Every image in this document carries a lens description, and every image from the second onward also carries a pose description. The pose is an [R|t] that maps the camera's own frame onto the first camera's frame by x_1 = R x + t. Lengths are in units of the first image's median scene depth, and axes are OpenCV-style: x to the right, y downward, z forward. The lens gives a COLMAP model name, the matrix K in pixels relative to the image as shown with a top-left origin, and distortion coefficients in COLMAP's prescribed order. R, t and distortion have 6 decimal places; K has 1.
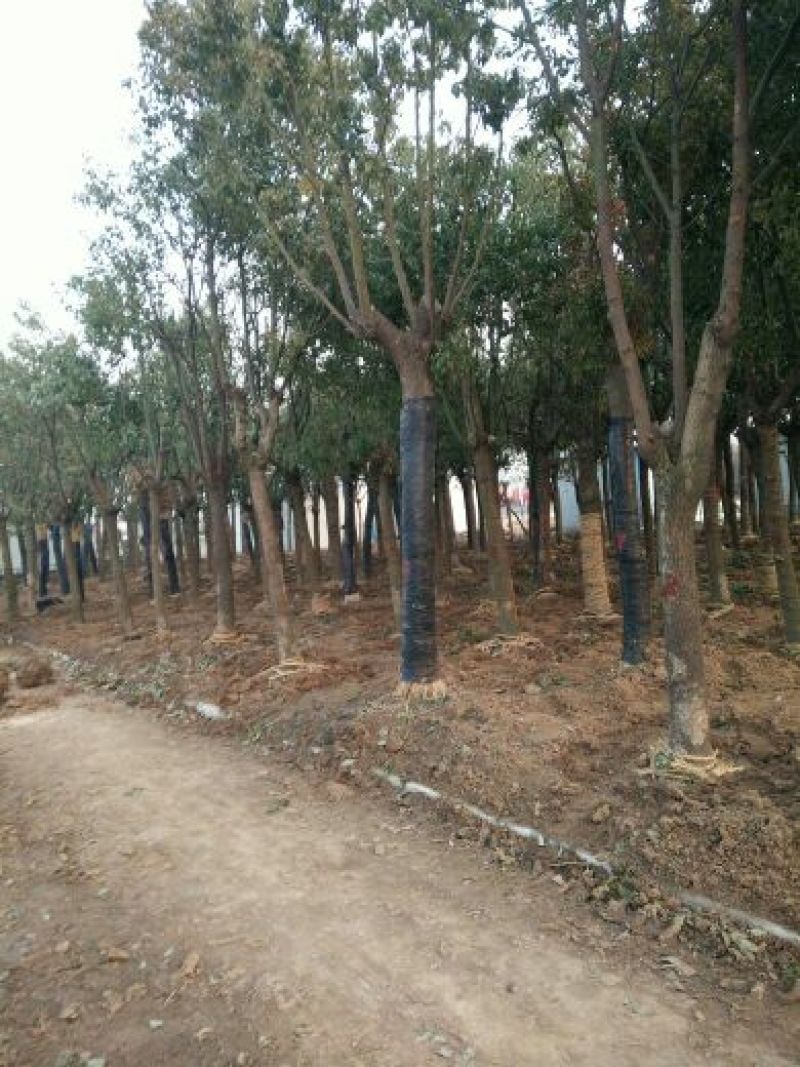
lens RADIAL K [[807.6, 0, 380.8], [0, 807.6, 525.4], [0, 0, 1]] dist [0.070925, -0.052452]
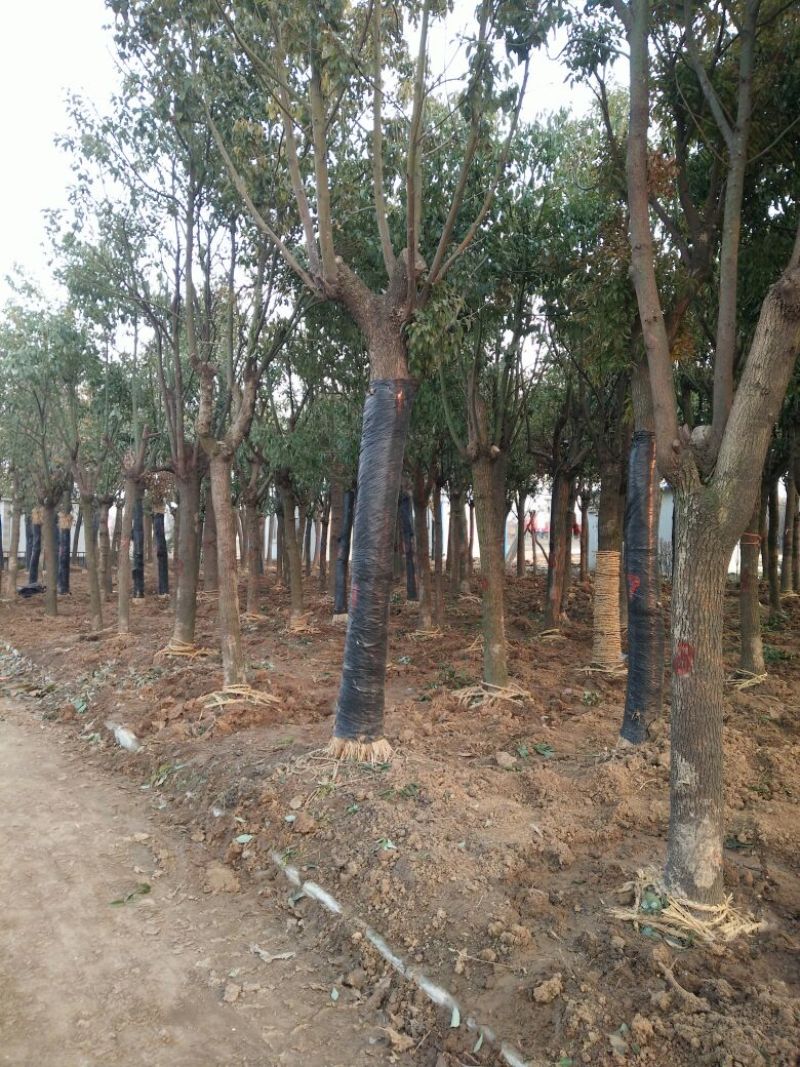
lens RADIAL K [[803.8, 0, 380.3], [0, 803.8, 528.8], [0, 0, 1]] dist [0.053381, -0.034474]
pose [[0.994421, 0.096388, -0.042841, 0.083457], [-0.097175, 0.995127, -0.016685, 0.000563], [0.041024, 0.020755, 0.998943, 0.211480]]
